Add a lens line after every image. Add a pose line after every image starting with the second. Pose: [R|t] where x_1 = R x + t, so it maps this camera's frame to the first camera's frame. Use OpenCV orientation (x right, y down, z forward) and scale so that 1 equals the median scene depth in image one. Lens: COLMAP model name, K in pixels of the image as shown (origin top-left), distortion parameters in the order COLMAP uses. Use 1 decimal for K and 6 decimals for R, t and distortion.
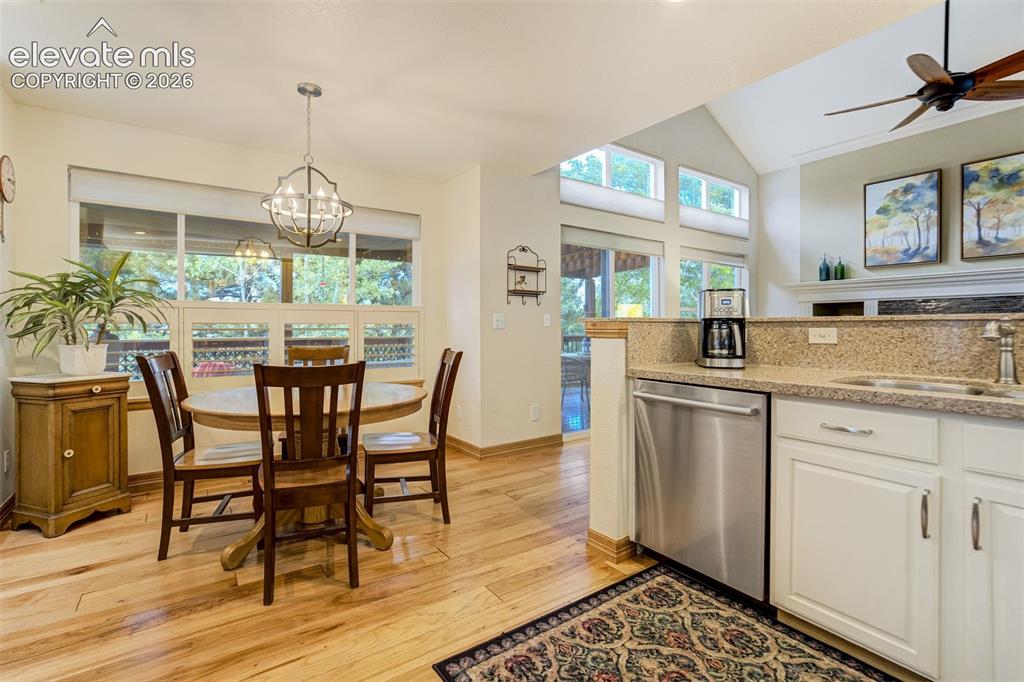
lens RADIAL K [[470.9, 0, 512.0], [0, 470.9, 329.3], [0, 0, 1]] dist [-0.039911, 0.030649]
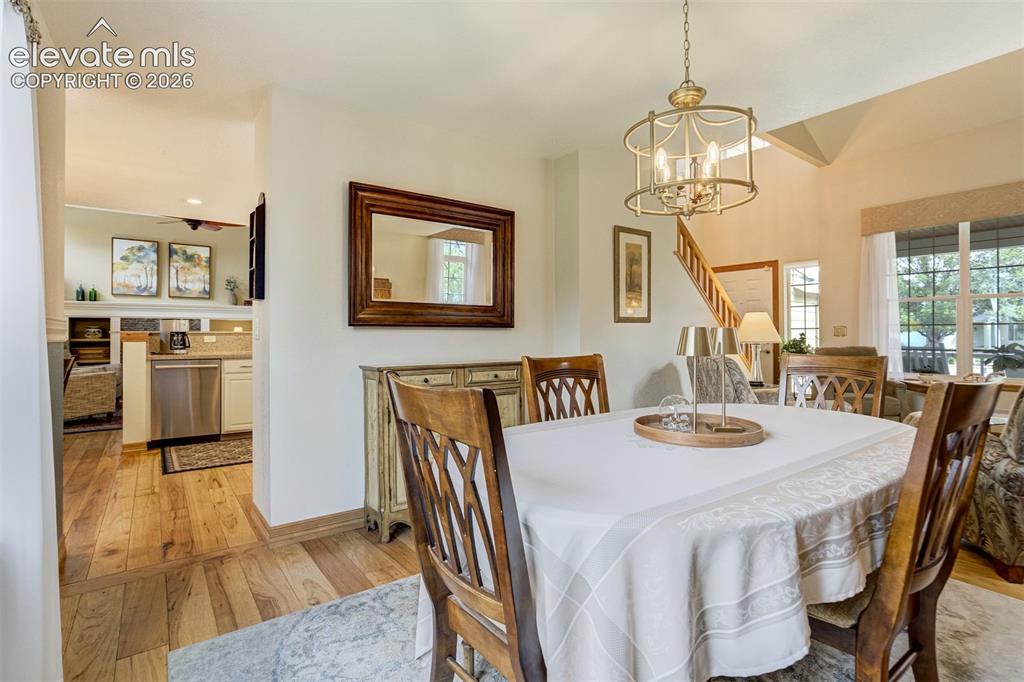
lens RADIAL K [[483.6, 0, 501.8], [0, 483.6, 326.3], [0, 0, 1]] dist [-0.021344, 0.000406]
pose [[0.007448, 0.014986, 0.999860, -0.786891], [0.008753, 0.999848, -0.015051, -0.001082], [-0.999934, 0.008864, 0.007316, -0.249362]]
